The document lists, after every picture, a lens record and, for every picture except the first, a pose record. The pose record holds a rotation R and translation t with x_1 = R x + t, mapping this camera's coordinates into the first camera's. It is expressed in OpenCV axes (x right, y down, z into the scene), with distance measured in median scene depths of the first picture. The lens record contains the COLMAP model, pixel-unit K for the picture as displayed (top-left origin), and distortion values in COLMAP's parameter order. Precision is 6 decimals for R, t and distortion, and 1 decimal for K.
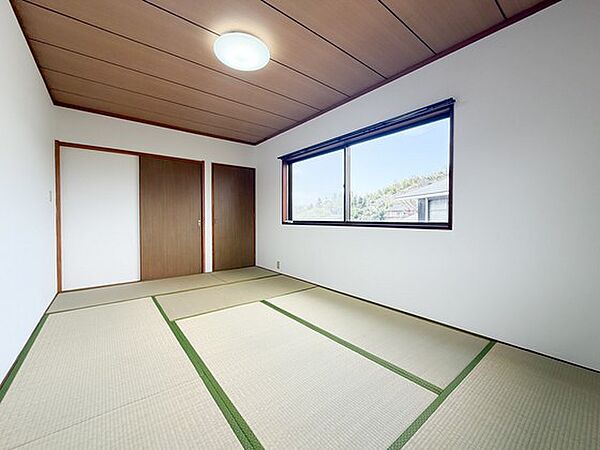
lens RADIAL K [[252.8, 0, 322.0], [0, 252.8, 217.4], [0, 0, 1]] dist [0.001008, 0.000087]
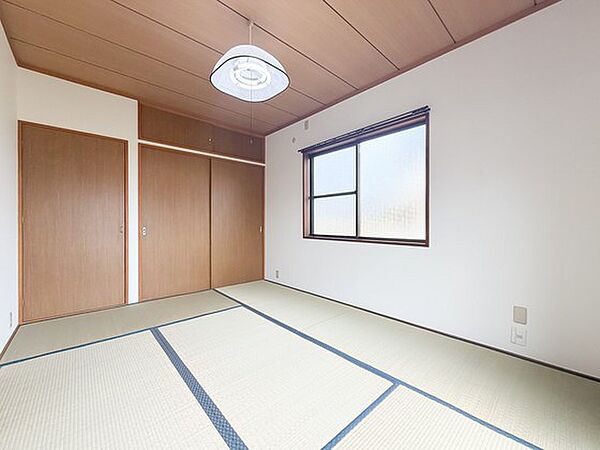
lens RADIAL K [[243.7, 0, 300.0], [0, 243.7, 225.0], [0, 0, 1]] dist [-0.009238, -0.000093]
pose [[0.999937, -0.001446, 0.011147, -0.119637], [0.001335, 0.999949, 0.010029, 0.000262], [-0.011161, -0.010014, 0.999888, 0.137389]]
